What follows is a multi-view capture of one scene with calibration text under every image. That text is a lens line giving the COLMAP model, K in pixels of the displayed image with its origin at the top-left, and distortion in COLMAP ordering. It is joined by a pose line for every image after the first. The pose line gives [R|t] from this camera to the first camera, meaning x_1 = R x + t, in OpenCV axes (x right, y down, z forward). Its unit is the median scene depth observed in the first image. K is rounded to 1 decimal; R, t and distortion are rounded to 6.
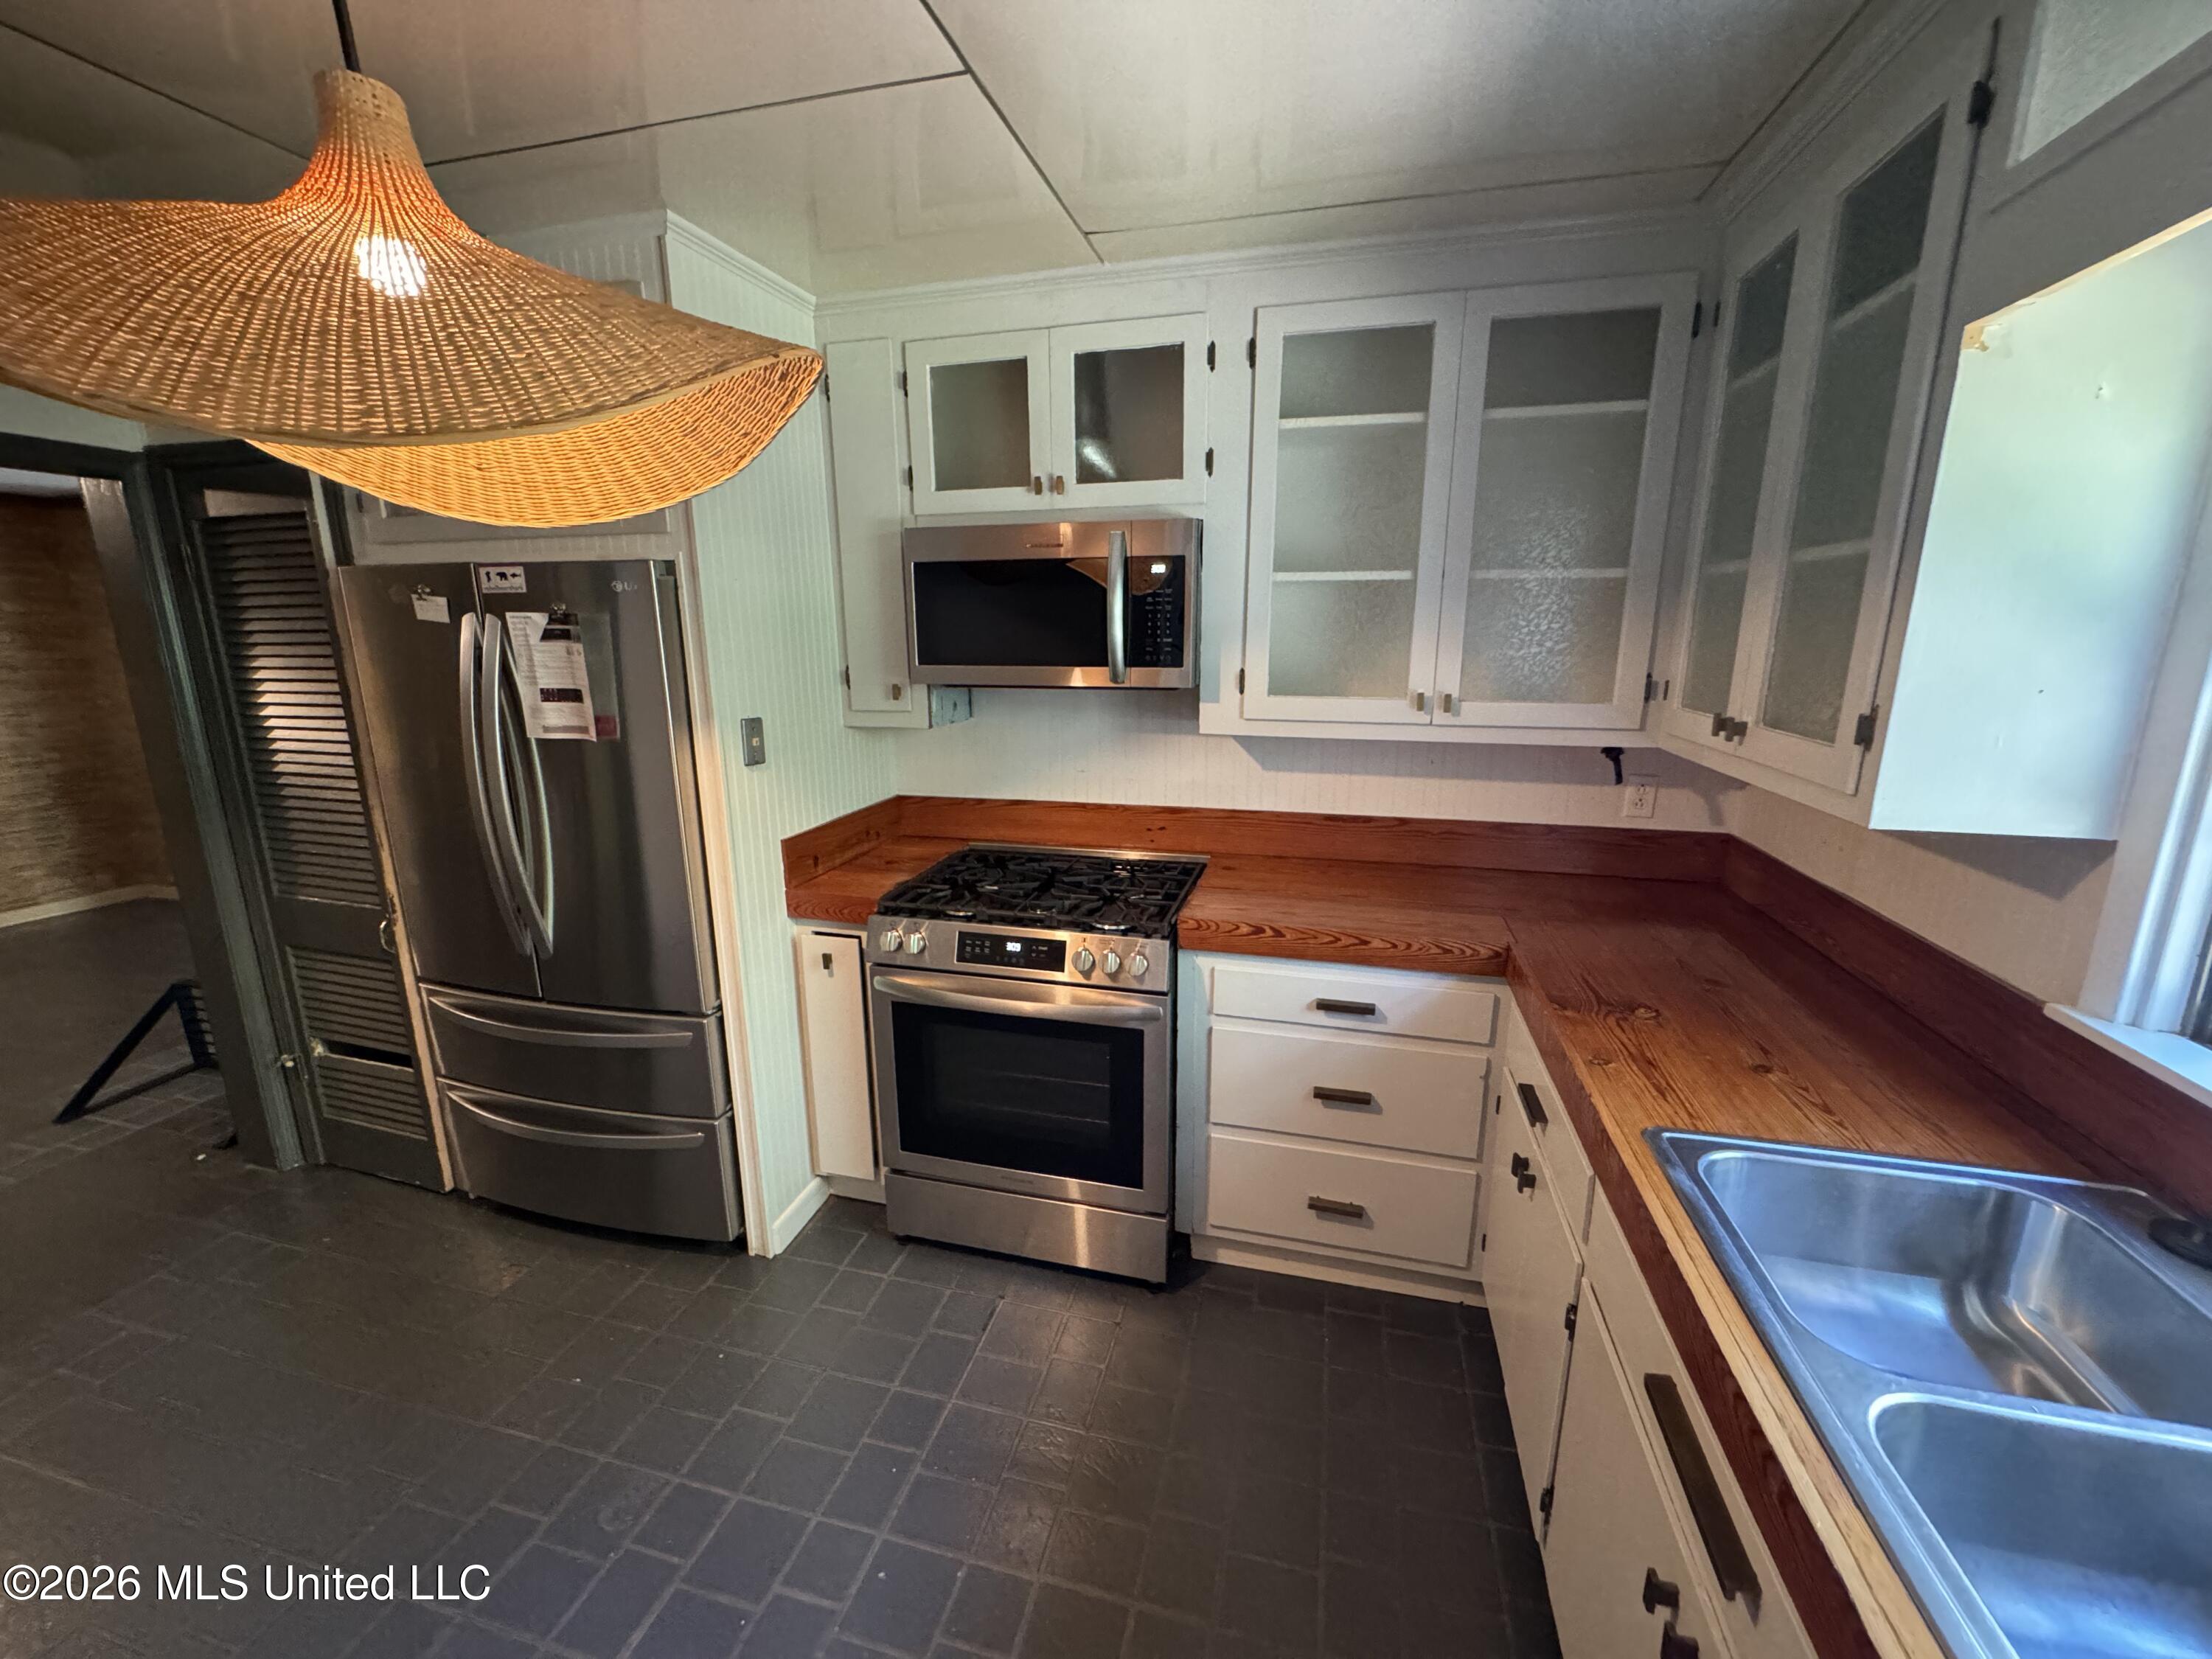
lens RADIAL K [[883.3, 0, 1103.4], [0, 883.3, 828.9], [0, 0, 1]] dist [-0.002976, 0.000645]
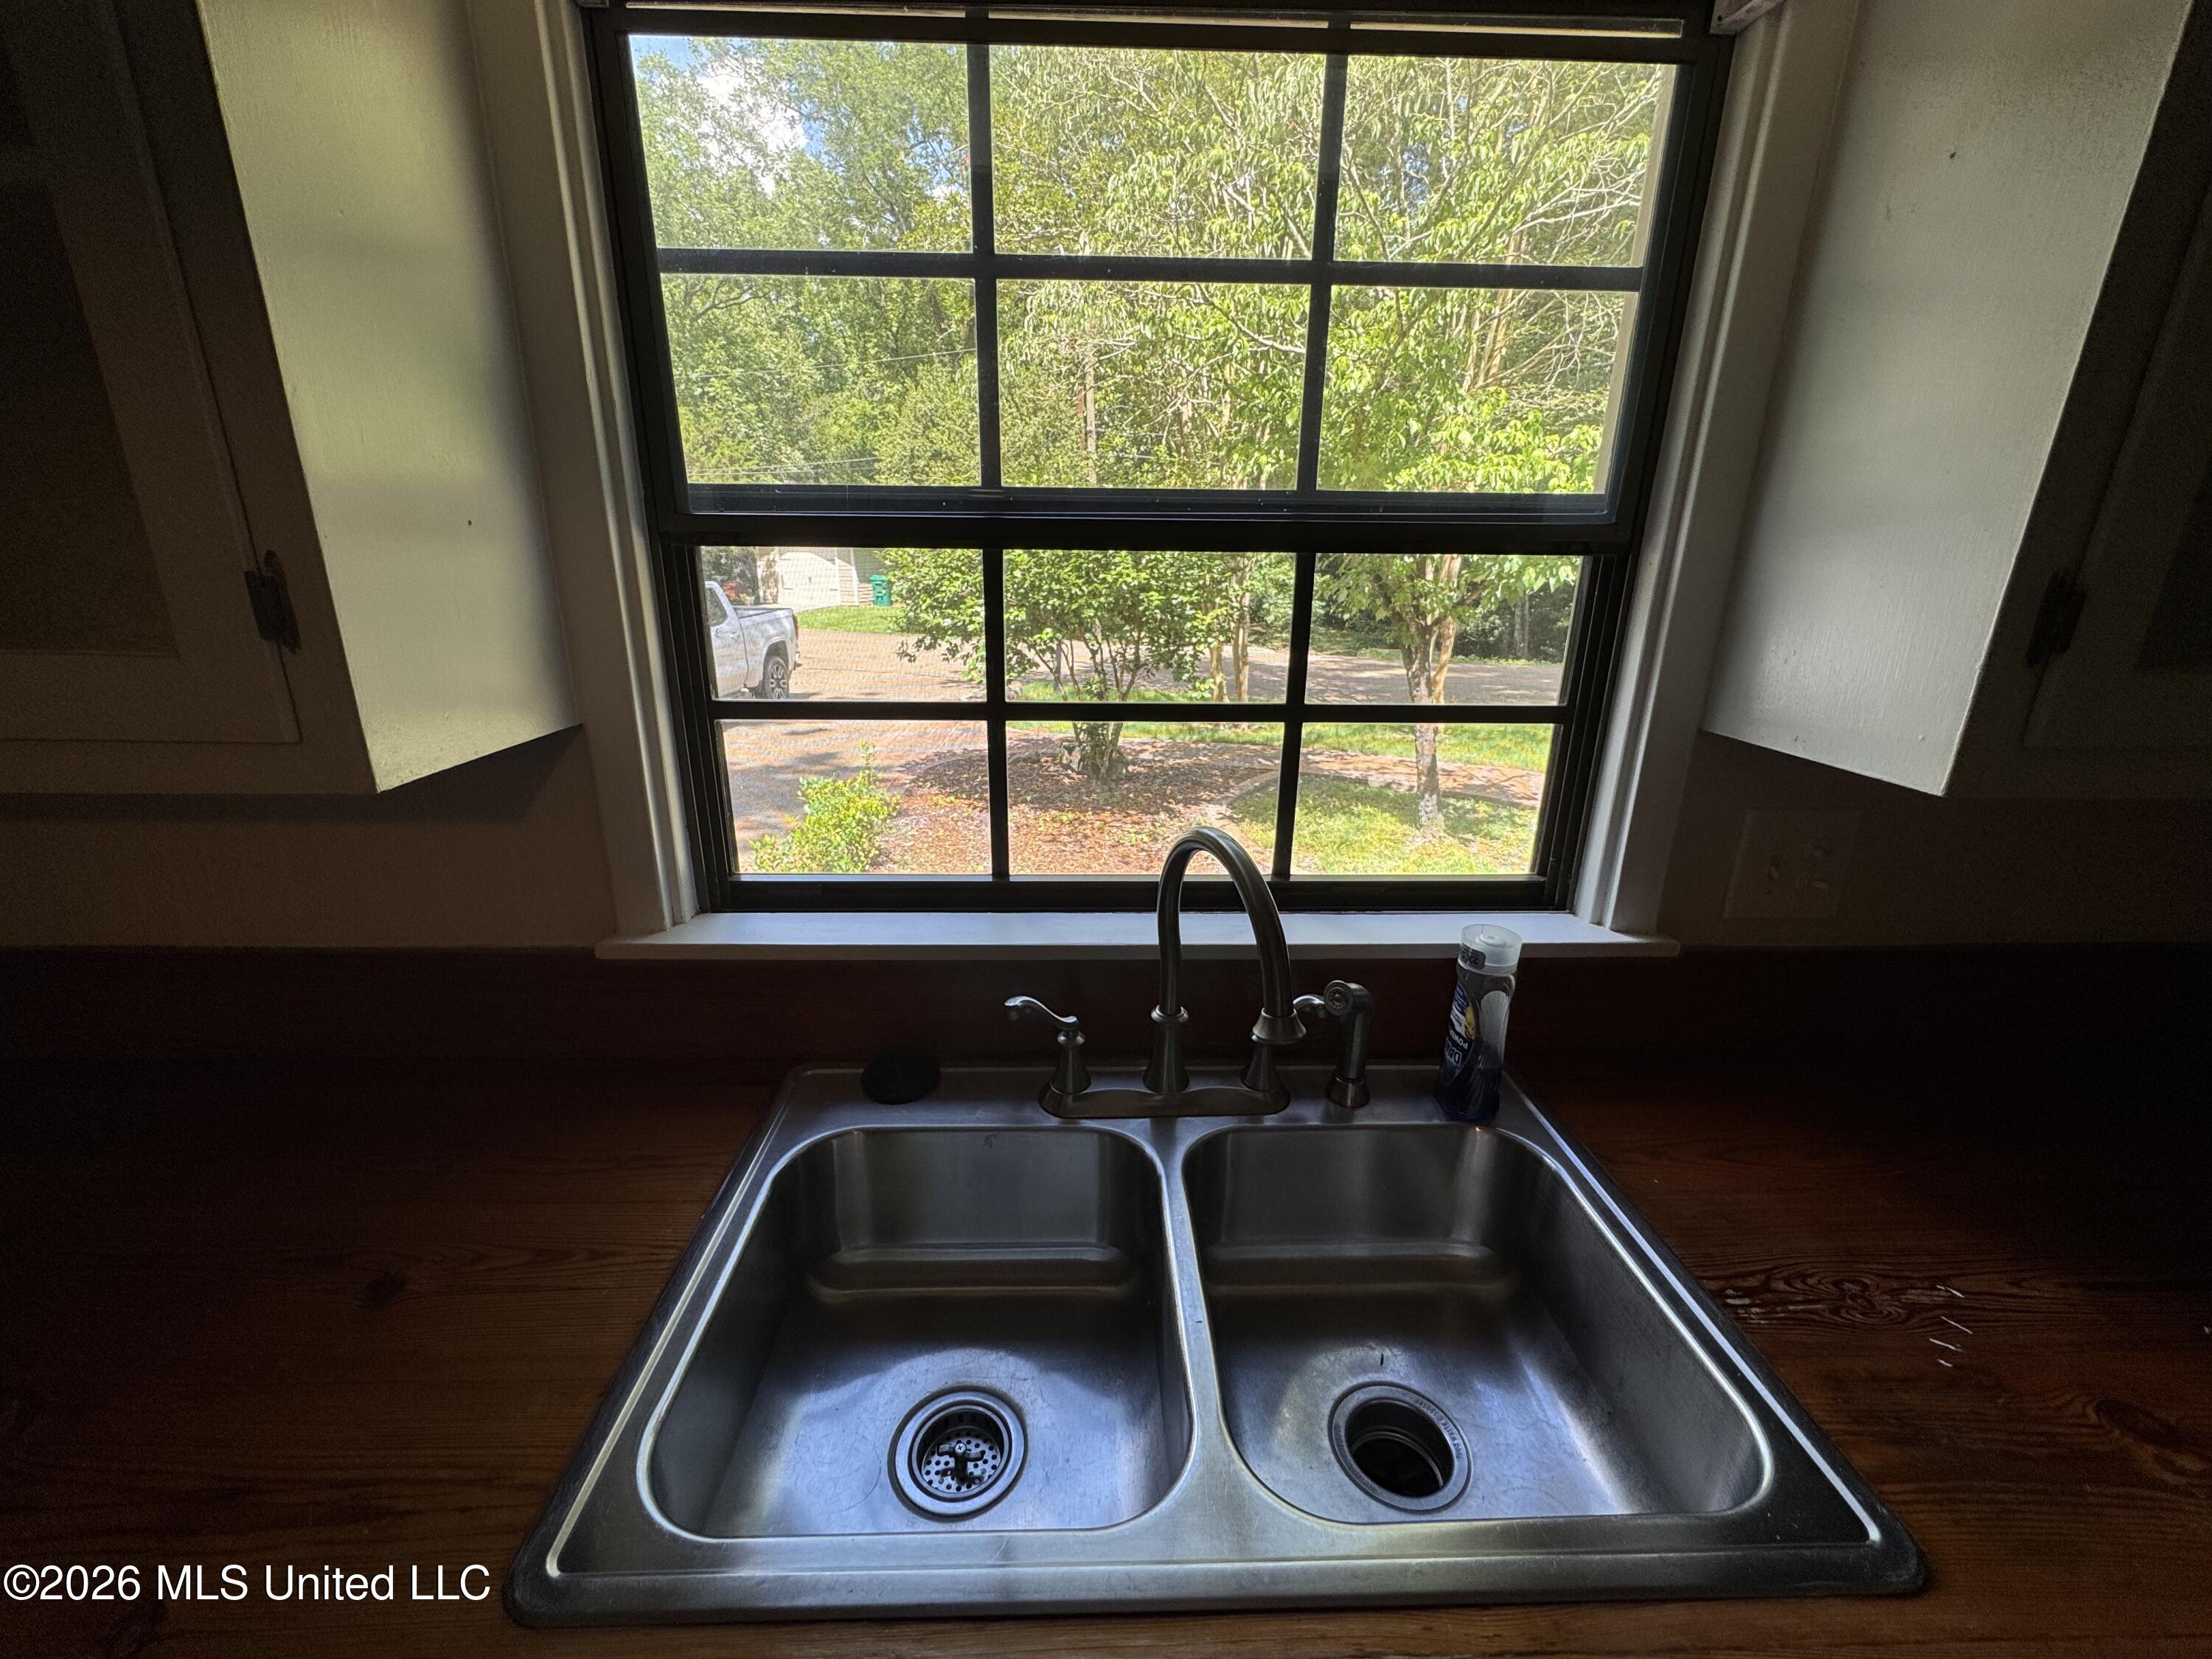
lens RADIAL K [[883.3, 0, 1103.4], [0, 883.3, 828.9], [0, 0, 1]] dist [-0.002976, 0.000645]
pose [[-0.285921, -0.286188, 0.914519, 0.156777], [0.199353, 0.915715, 0.348889, -0.046303], [-0.937287, 0.282067, -0.204770, 0.423708]]
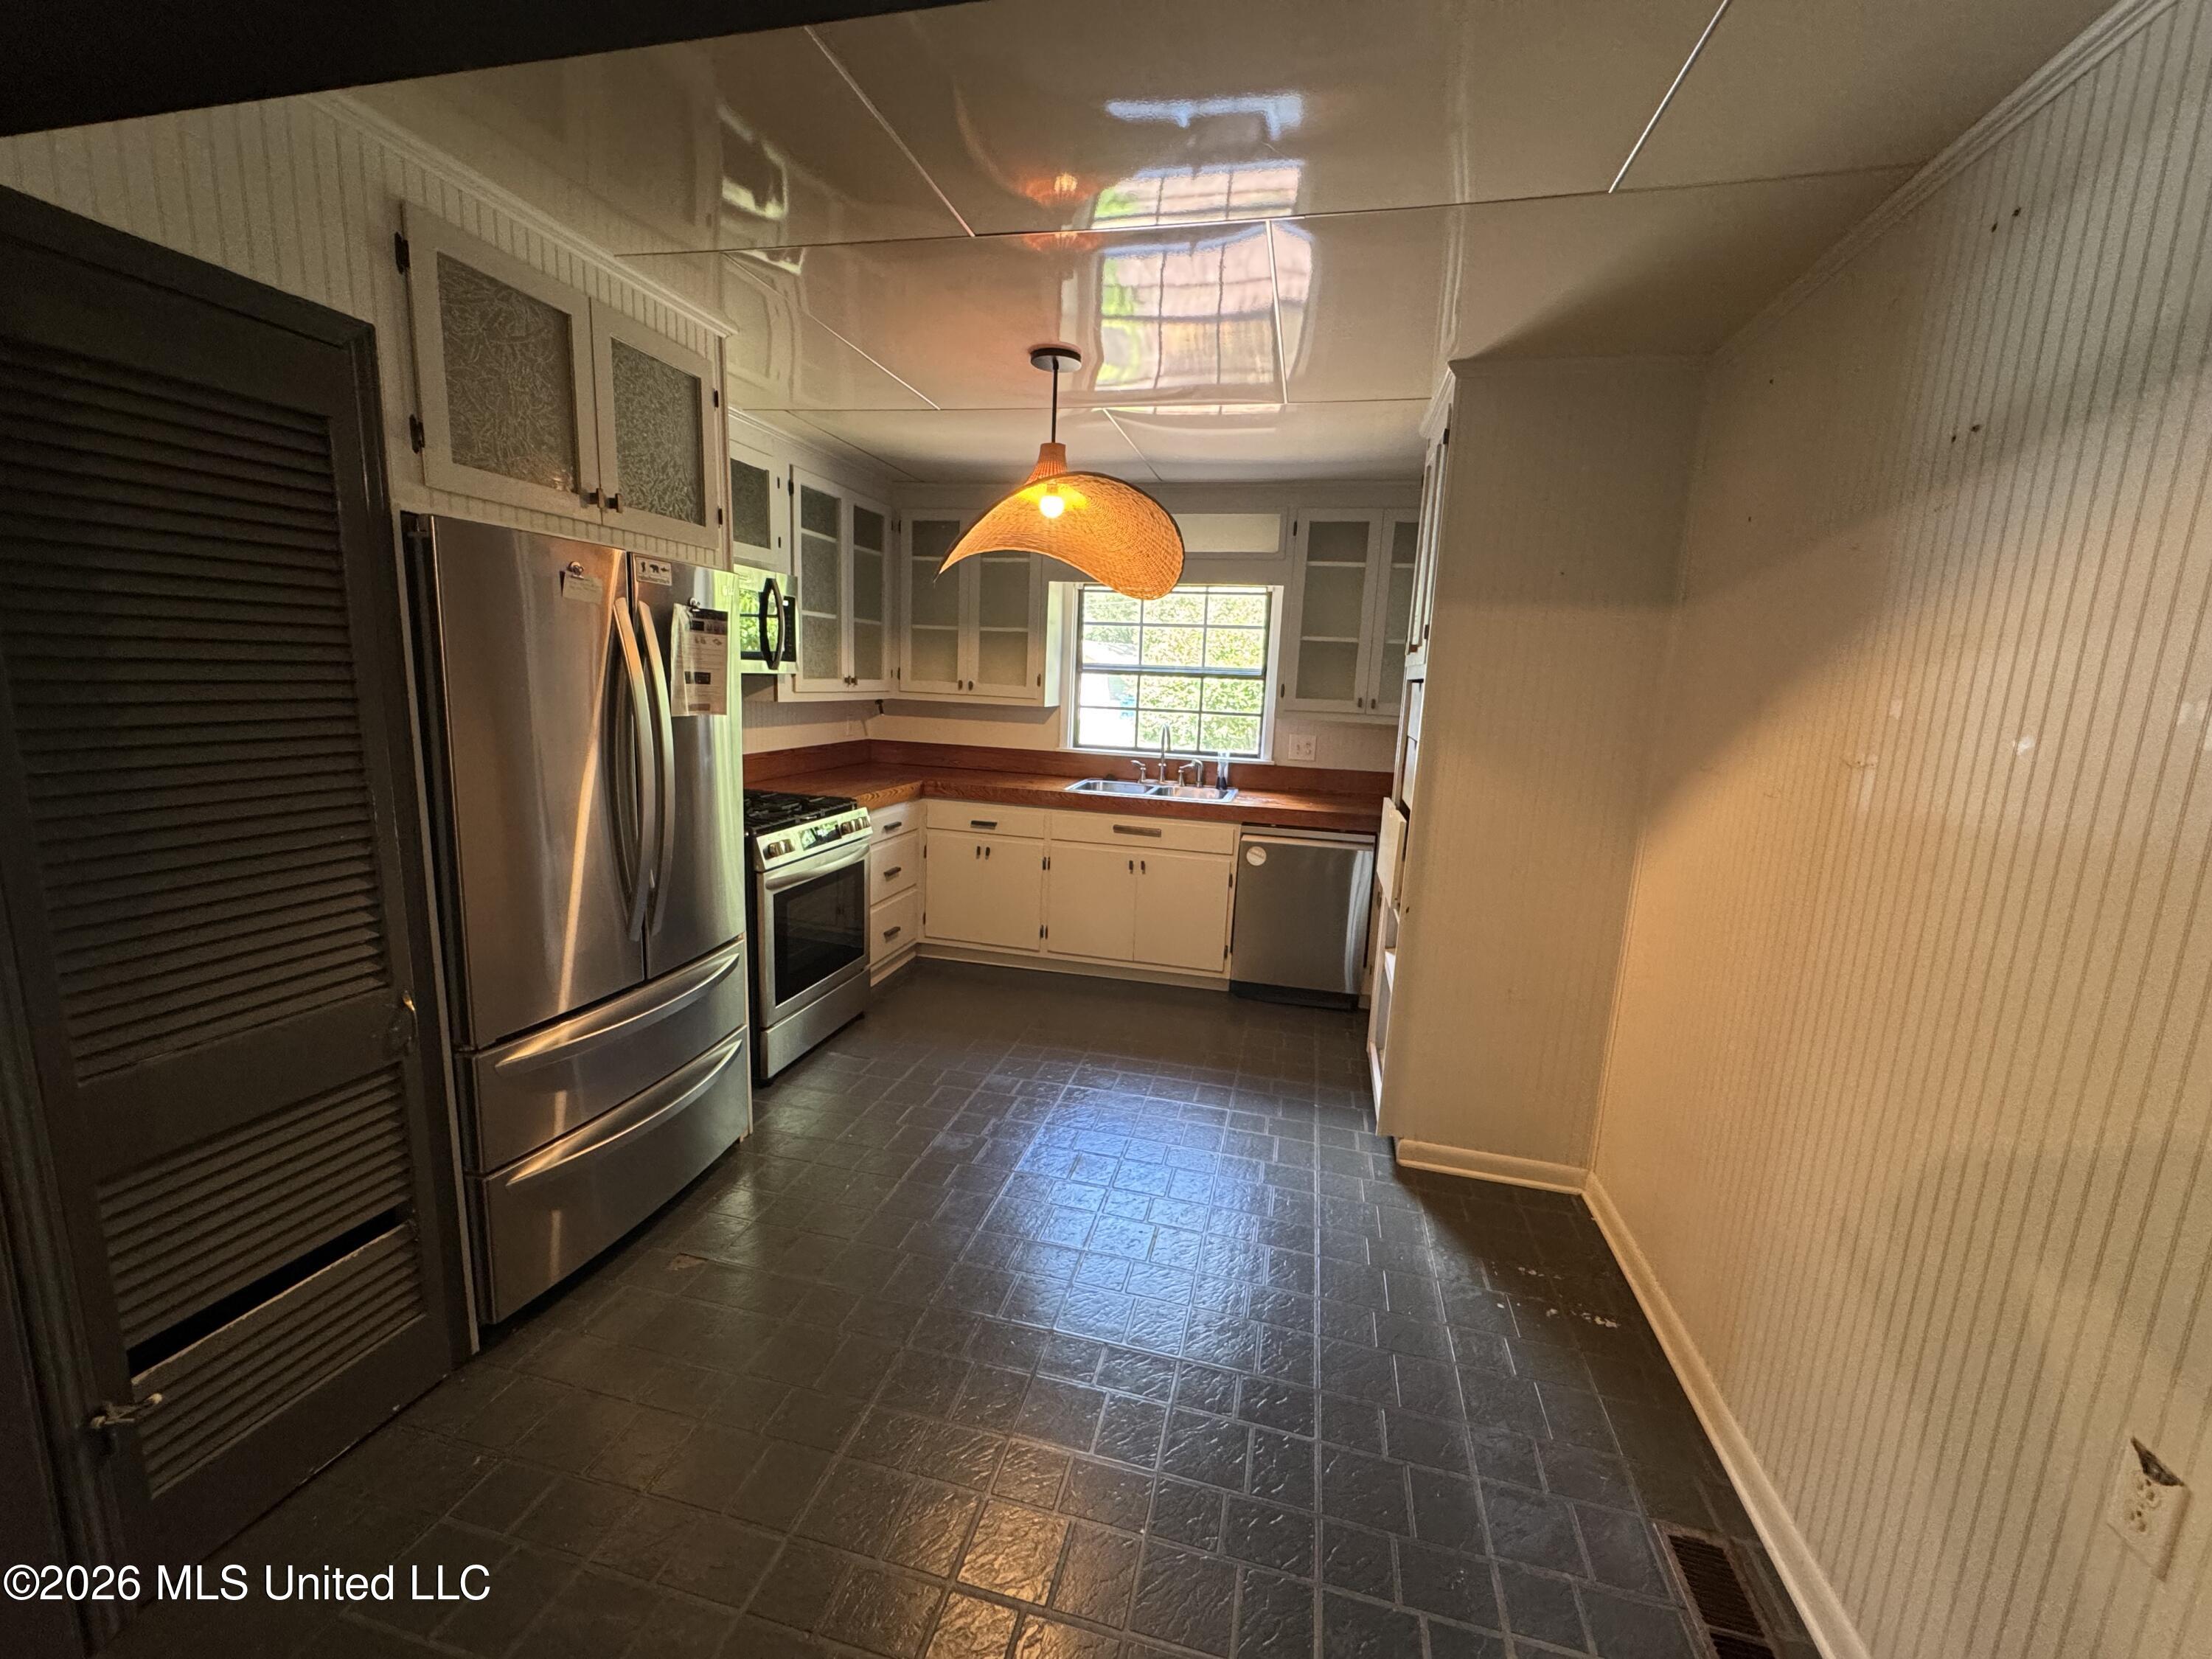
lens RADIAL K [[883.3, 0, 1103.4], [0, 883.3, 828.9], [0, 0, 1]] dist [-0.002976, 0.000645]
pose [[-0.020637, -0.171891, 0.984900, -1.756057], [0.180830, 0.968221, 0.172769, -0.060570], [-0.983298, 0.181664, 0.011102, 0.480639]]
